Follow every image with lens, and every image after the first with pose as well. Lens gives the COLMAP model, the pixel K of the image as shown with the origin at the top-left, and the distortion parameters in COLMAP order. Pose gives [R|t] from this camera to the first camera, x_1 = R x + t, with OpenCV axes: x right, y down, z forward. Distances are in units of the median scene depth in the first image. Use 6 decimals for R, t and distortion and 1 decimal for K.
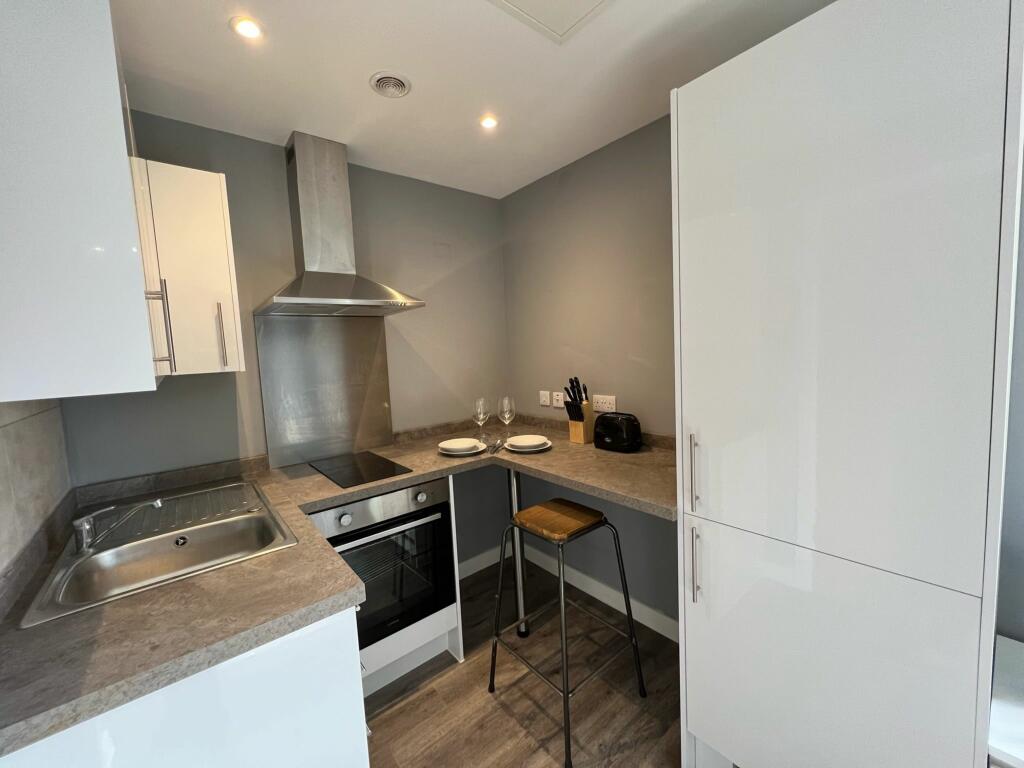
lens RADIAL K [[412.3, 0, 515.3], [0, 412.3, 380.9], [0, 0, 1]] dist [0.002308, 0.000159]
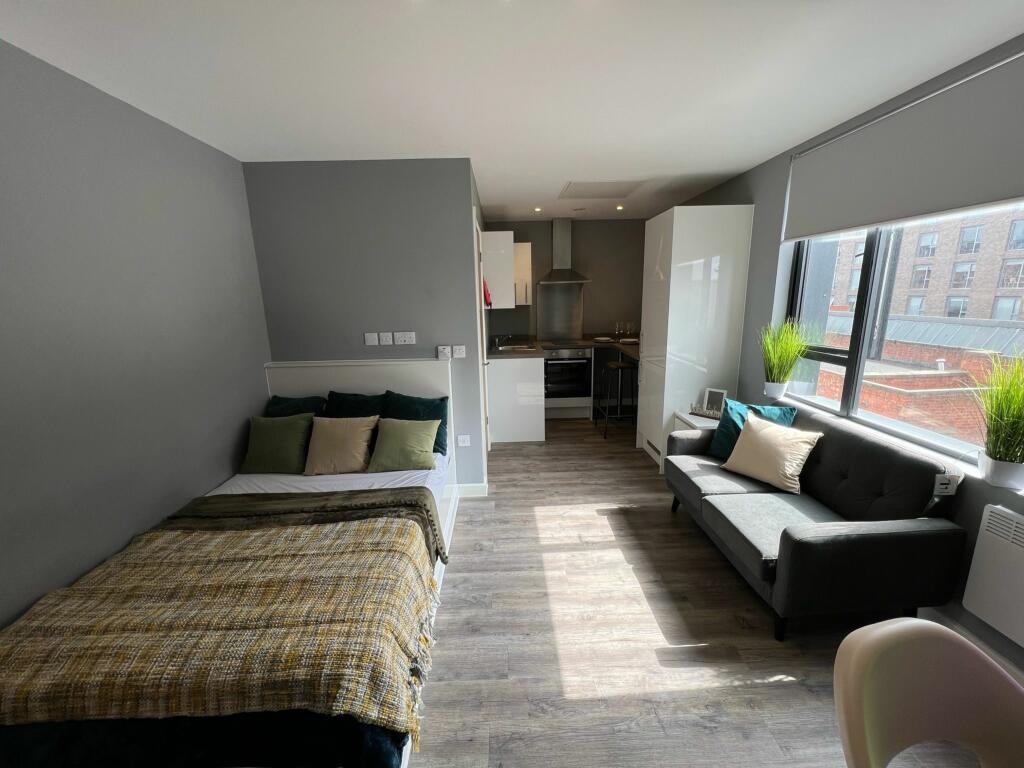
lens RADIAL K [[412.1, 0, 512.0], [0, 412.1, 384.0], [0, 0, 1]] dist [-0.000457, -0.000274]
pose [[0.787585, 0.156269, -0.596062, 1.029288], [-0.063808, 0.982792, 0.173346, 0.025976], [0.612894, -0.098491, 0.784003, -1.395083]]
